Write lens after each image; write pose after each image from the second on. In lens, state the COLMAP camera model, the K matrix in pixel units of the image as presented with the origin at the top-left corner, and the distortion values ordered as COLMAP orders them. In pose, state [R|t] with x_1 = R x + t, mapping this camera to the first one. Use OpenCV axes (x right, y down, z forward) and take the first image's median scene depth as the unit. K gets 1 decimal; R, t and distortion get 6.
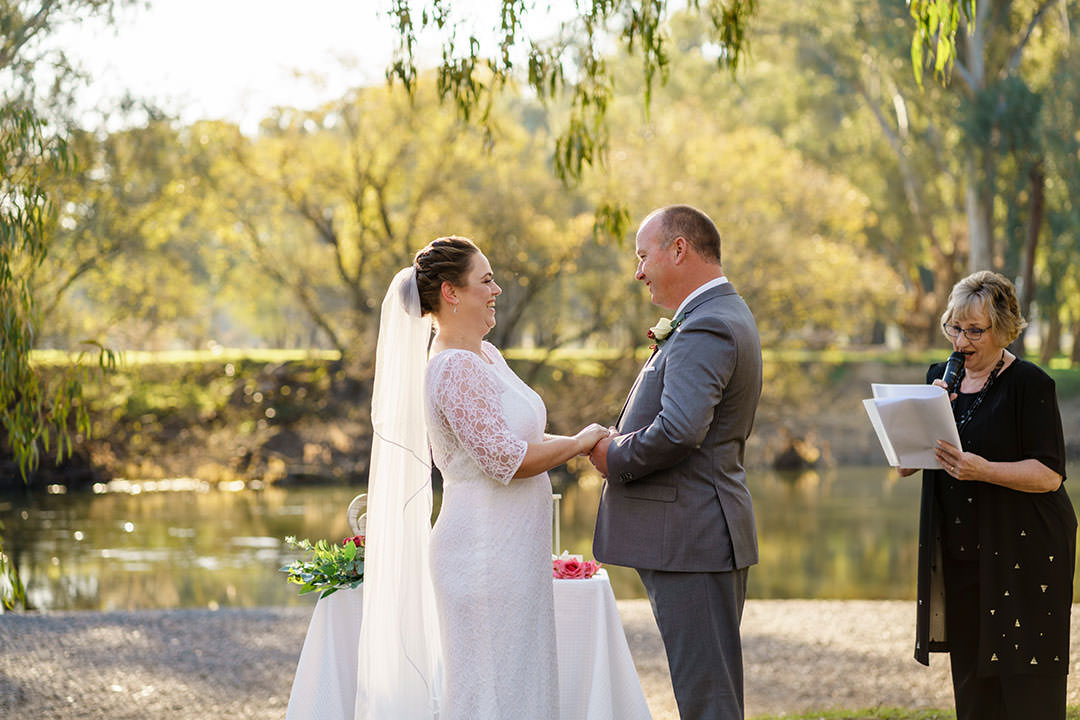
lens RADIAL K [[2573.3, 0, 499.3], [0, 2573.3, 391.4], [0, 0, 1]] dist [0.026075, -1.502764]
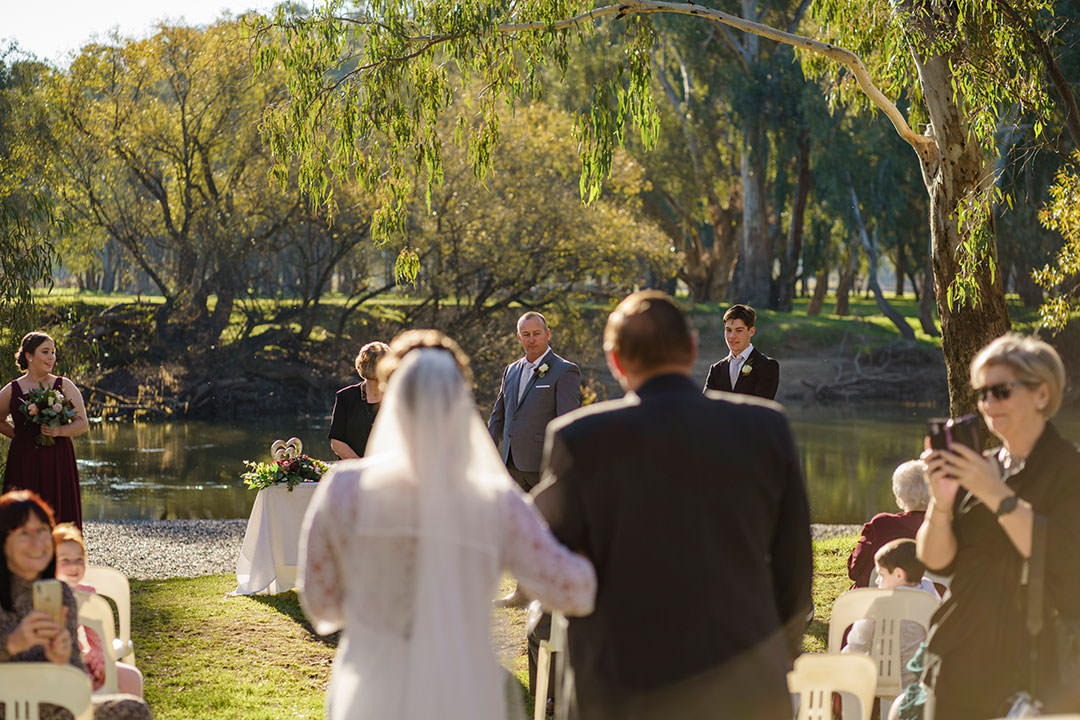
lens RADIAL K [[2964.6, 0, 540.0], [0, 2964.6, 360.0], [0, 0, 1]] dist [0.124034, -0.853543]
pose [[0.996500, 0.010964, 0.082871, -0.008240], [-0.012539, 0.999750, 0.018506, -0.015218], [-0.082648, -0.019480, 0.996388, -0.289471]]
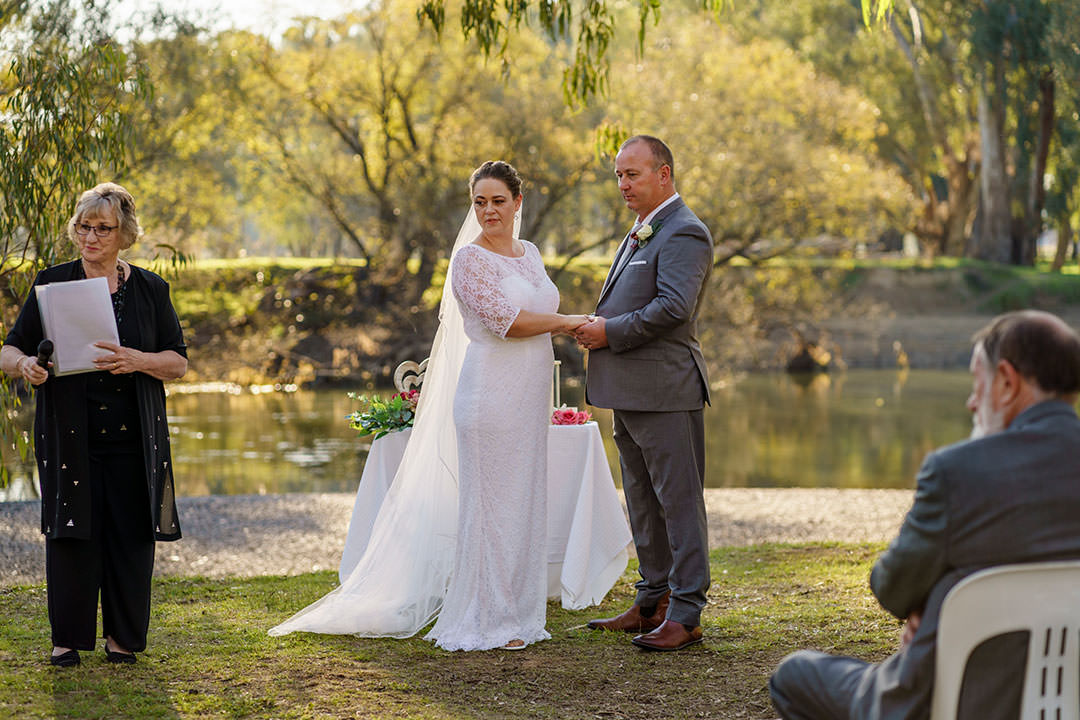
lens RADIAL K [[2676.0, 0, 540.0], [0, 2676.0, 360.0], [0, 0, 1]] dist [0.084655, -3.202201]
pose [[0.999980, -0.002257, 0.005843, 0.001274], [0.002133, 0.999772, 0.021223, 0.002441], [-0.005890, -0.021210, 0.999758, -0.073156]]
